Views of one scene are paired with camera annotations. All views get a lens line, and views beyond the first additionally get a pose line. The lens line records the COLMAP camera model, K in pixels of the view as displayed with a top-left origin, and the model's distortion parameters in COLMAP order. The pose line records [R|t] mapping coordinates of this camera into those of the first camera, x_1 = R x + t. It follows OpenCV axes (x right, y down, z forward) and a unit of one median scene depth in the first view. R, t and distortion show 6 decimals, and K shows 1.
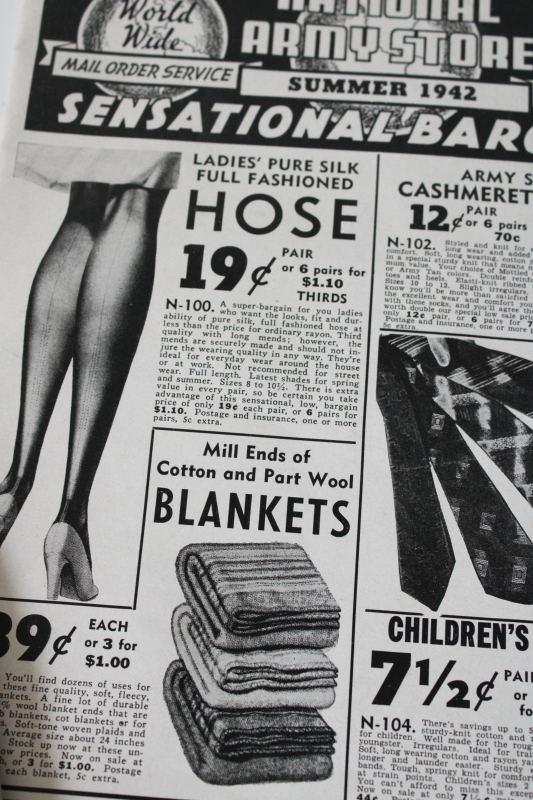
lens RADIAL K [[1209.9, 0, 266.5], [0, 1209.9, 400.0], [0, 0, 1]] dist [-0.037843, 0.028070]
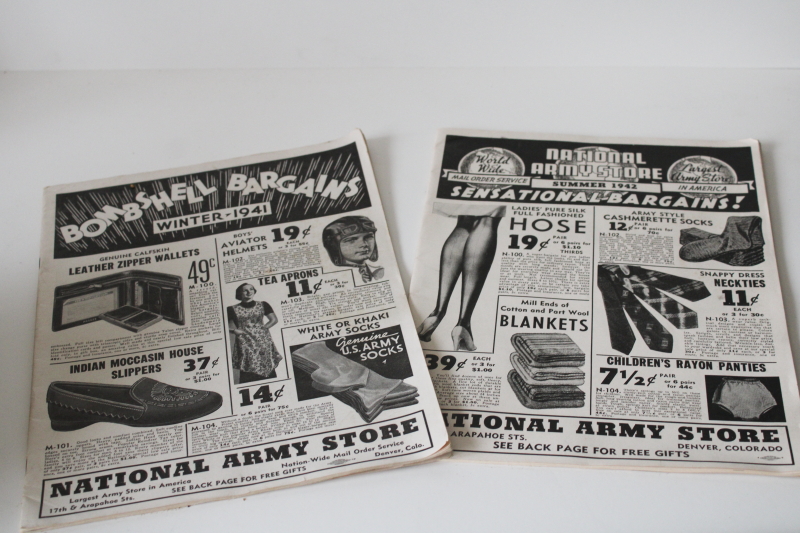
lens RADIAL K [[1209.9, 0, 400.0], [0, 1209.9, 266.5], [0, 0, 1]] dist [-0.037843, 0.028070]
pose [[0.997888, 0.007593, -0.064520, -0.129128], [-0.037696, 0.876529, -0.479871, 1.045303], [0.052910, 0.481290, 0.874963, -0.990265]]
